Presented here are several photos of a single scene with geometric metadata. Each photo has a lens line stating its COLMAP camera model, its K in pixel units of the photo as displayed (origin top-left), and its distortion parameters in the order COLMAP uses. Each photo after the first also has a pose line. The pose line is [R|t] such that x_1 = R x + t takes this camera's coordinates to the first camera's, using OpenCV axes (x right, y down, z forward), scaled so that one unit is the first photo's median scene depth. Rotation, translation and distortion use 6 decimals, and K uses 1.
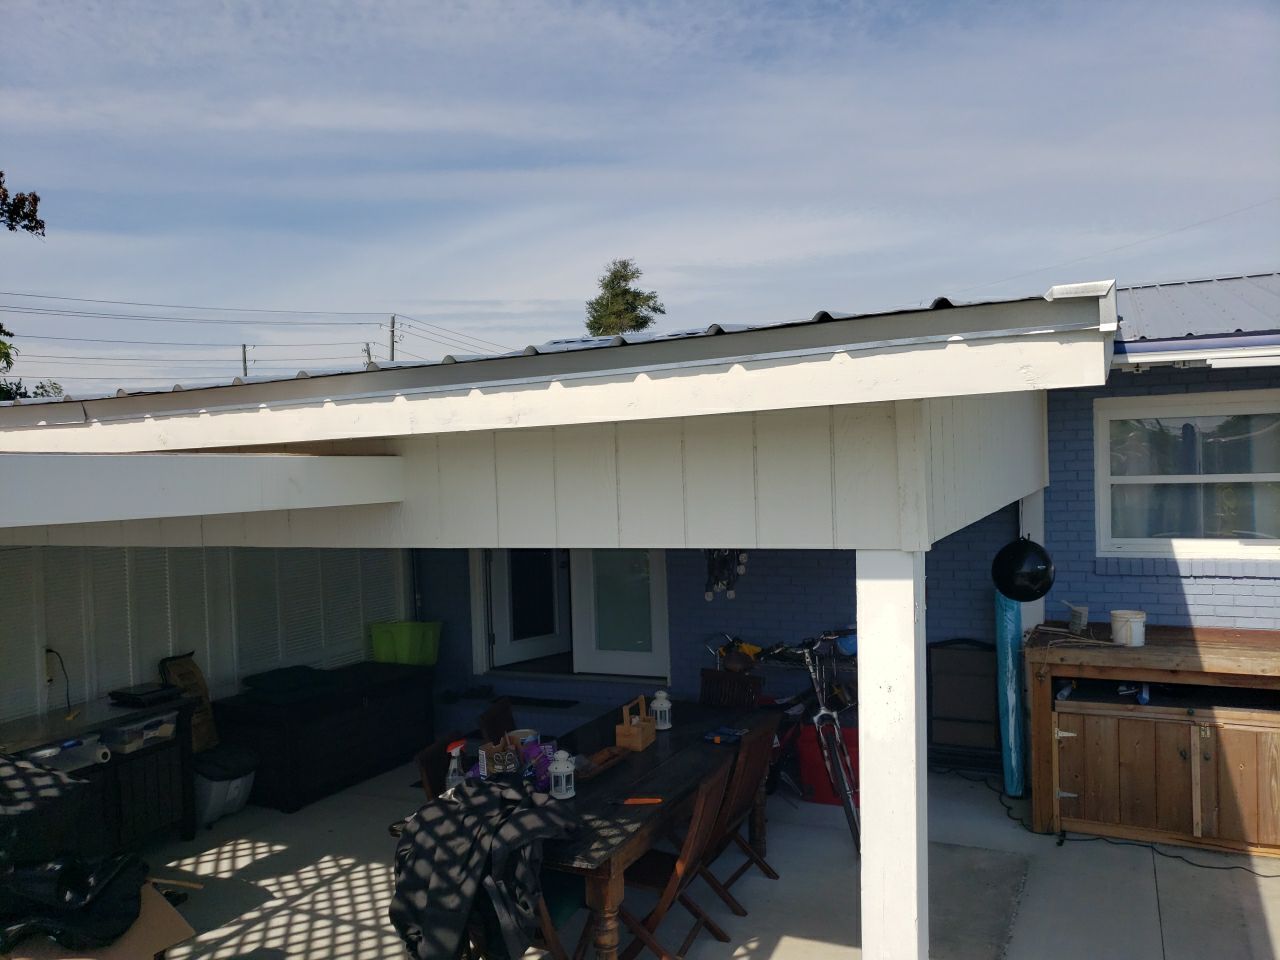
lens RADIAL K [[995.8, 0, 640.0], [0, 995.8, 516.7], [0, 0, 1]] dist [0.050490, -0.025198]
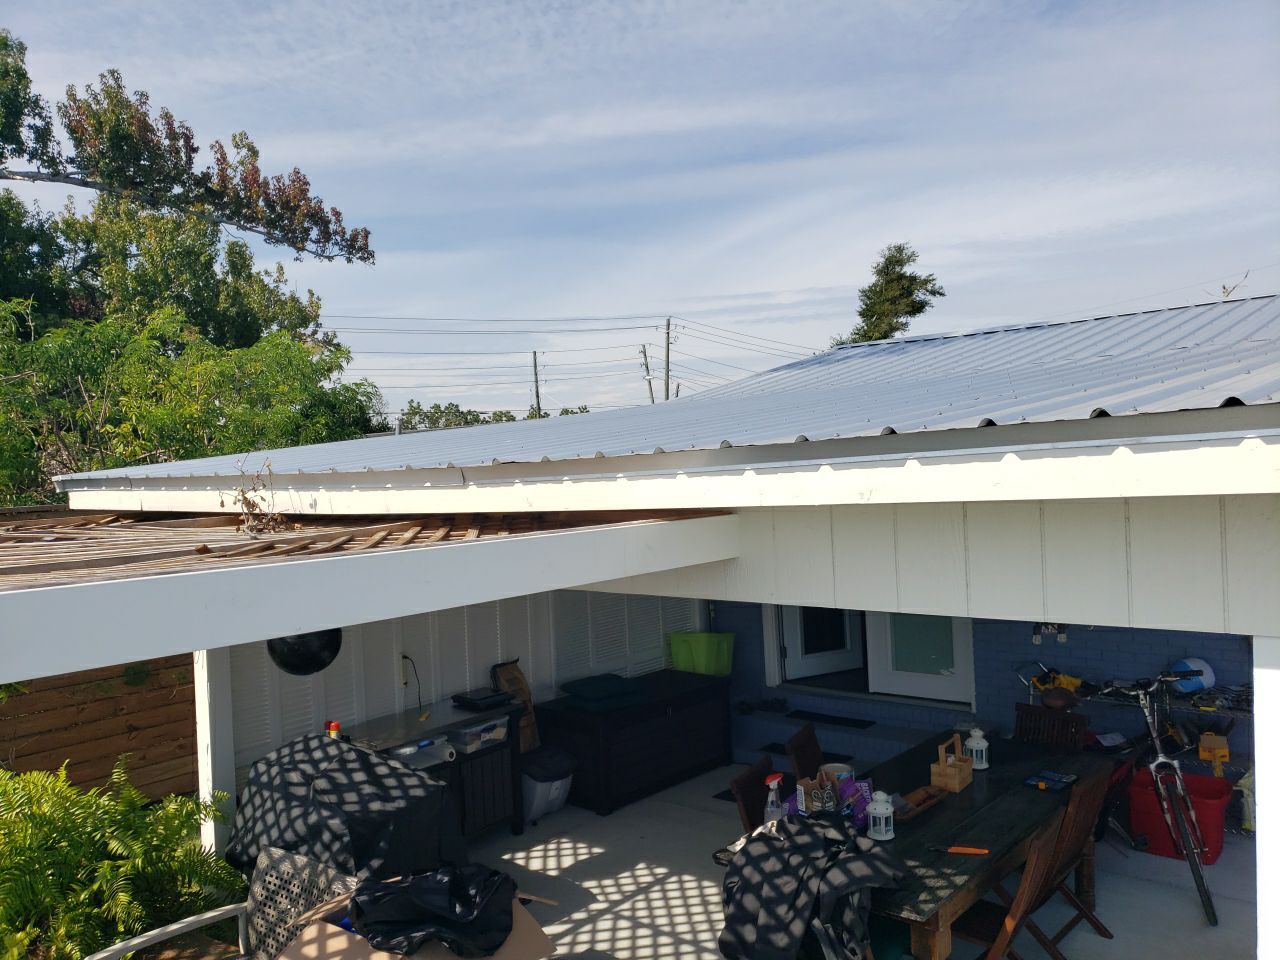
lens RADIAL K [[995.8, 0, 655.0], [0, 995.8, 518.3], [0, 0, 1]] dist [0.050490, -0.025198]
pose [[0.967979, 0.000857, -0.251031, -0.034075], [0.001647, 0.999951, 0.009764, -0.035459], [0.251027, -0.009865, 0.967930, -0.012569]]
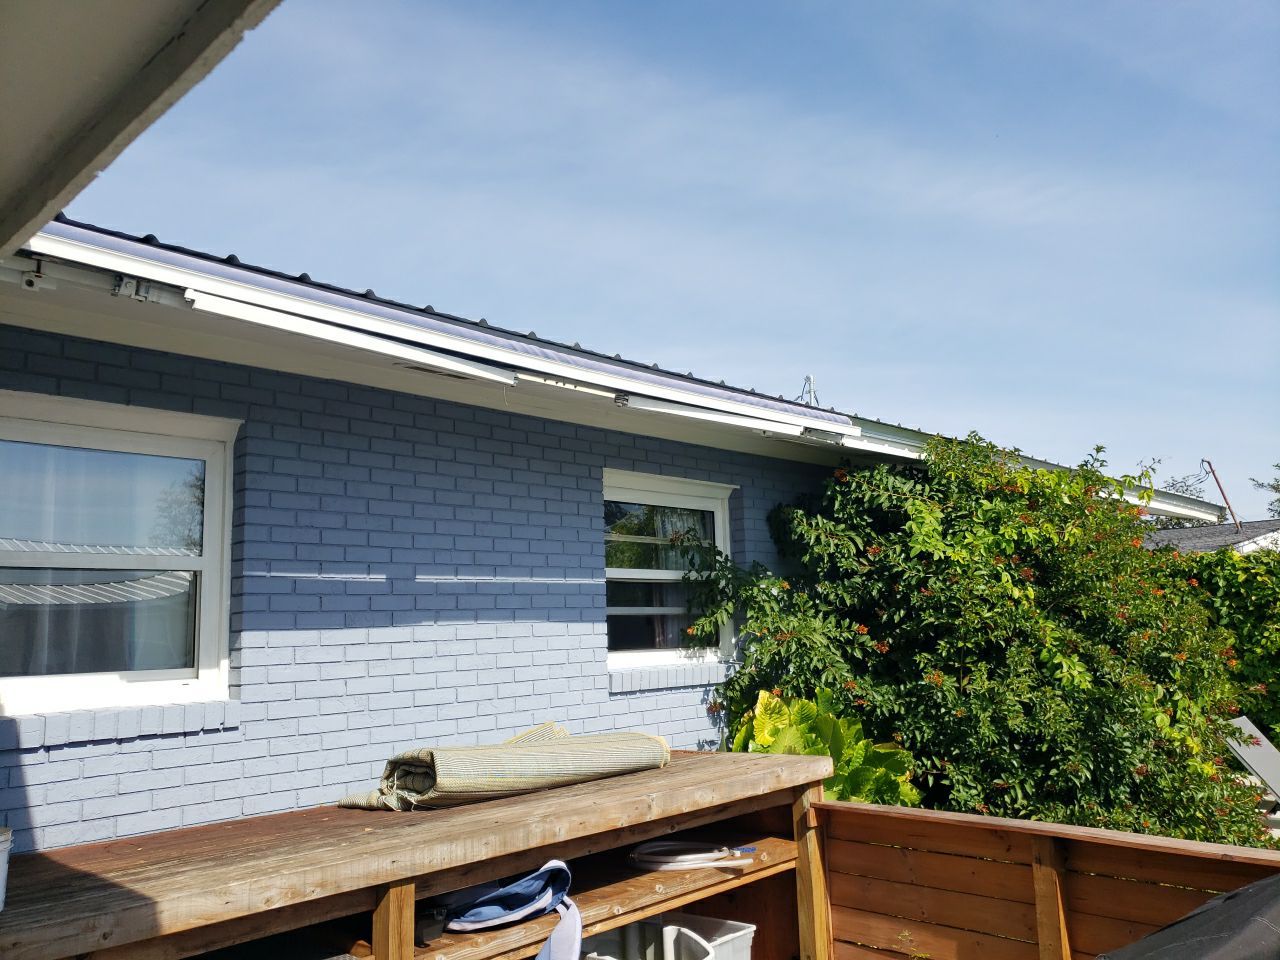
lens RADIAL K [[995.8, 0, 652.9], [0, 995.8, 492.8], [0, 0, 1]] dist [0.050490, -0.025198]
pose [[0.321740, 0.153988, 0.934222, 0.163168], [0.062284, 0.981107, -0.183166, 0.050011], [-0.944777, 0.117119, 0.306070, 0.583727]]
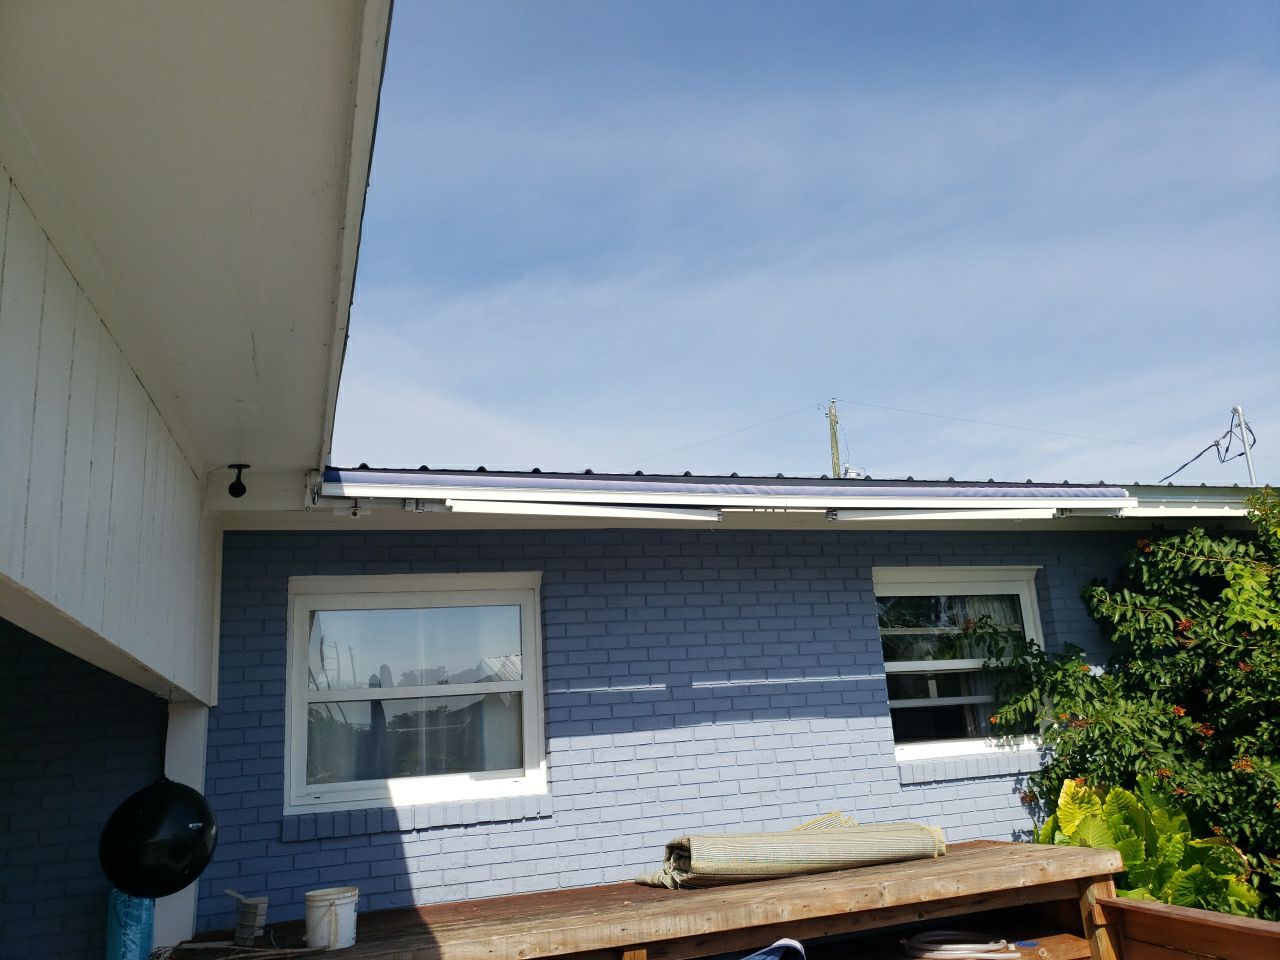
lens RADIAL K [[995.8, 0, 657.0], [0, 995.8, 484.0], [0, 0, 1]] dist [0.050490, -0.025198]
pose [[0.710941, 0.157247, 0.685446, 0.162379], [0.076552, 0.951585, -0.297700, 0.055024], [-0.699073, 0.264120, 0.664484, 0.382149]]
